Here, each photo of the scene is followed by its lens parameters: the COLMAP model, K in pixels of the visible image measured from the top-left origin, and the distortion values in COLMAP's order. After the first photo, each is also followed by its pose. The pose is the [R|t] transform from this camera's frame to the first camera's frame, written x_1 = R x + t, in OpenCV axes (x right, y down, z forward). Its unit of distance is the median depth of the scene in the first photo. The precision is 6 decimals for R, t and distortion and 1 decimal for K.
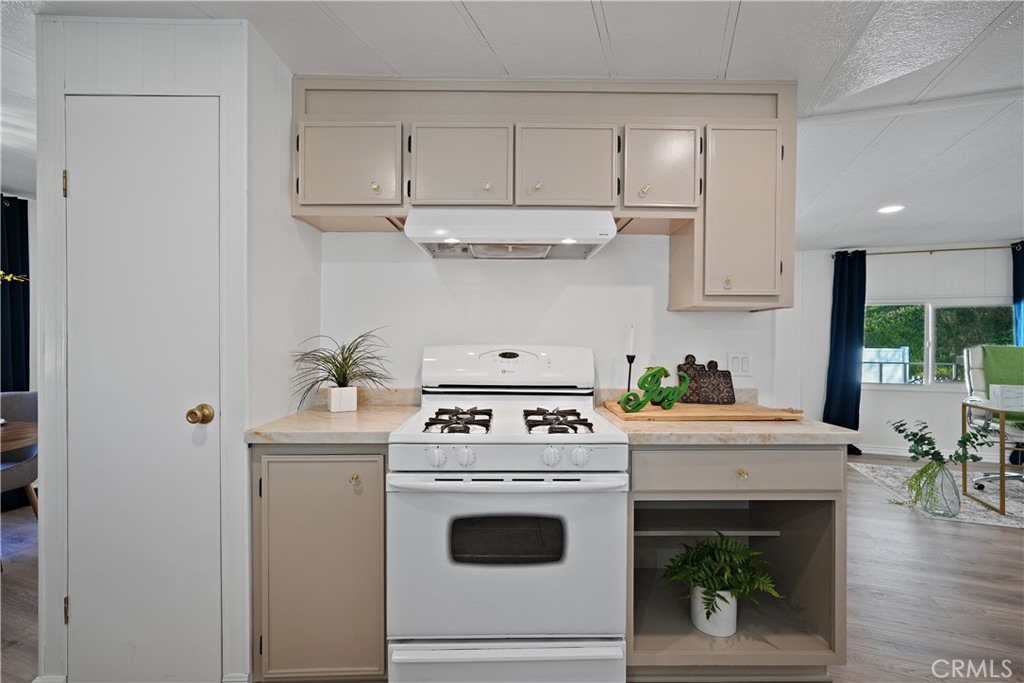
lens RADIAL K [[457.8, 0, 512.2], [0, 457.8, 342.6], [0, 0, 1]] dist [-0.007500, 0.004258]
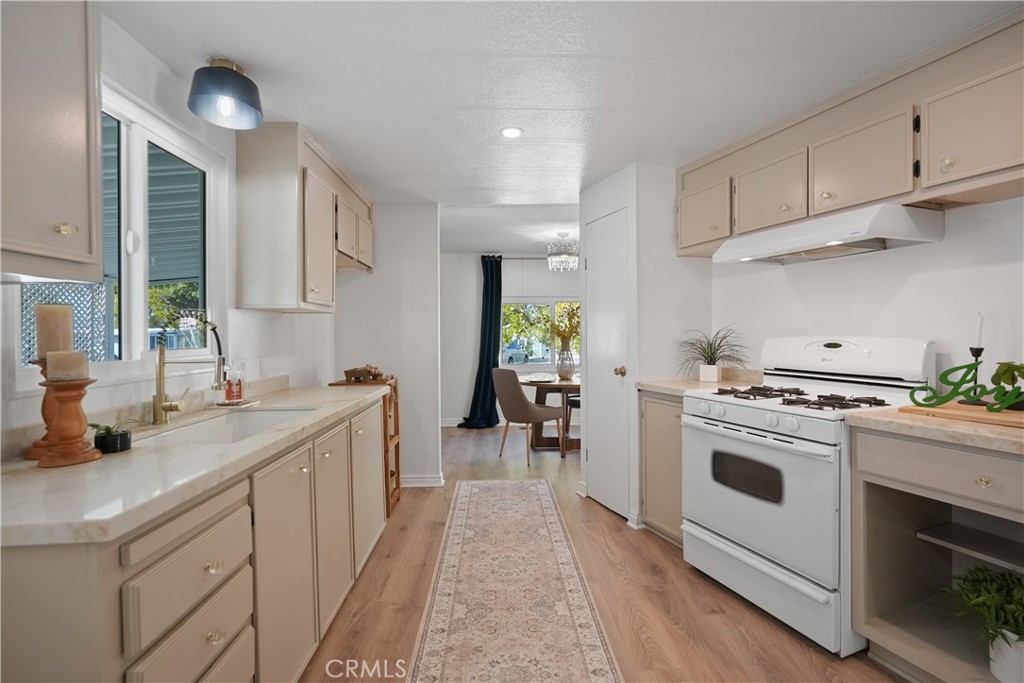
lens RADIAL K [[457.8, 0, 513.2], [0, 457.8, 336.6], [0, 0, 1]] dist [-0.007500, 0.004258]
pose [[0.371161, -0.000937, -0.928568, 0.812927], [0.000744, 0.999999, -0.000712, 0.007601], [0.928568, -0.000427, 0.371161, -0.135981]]
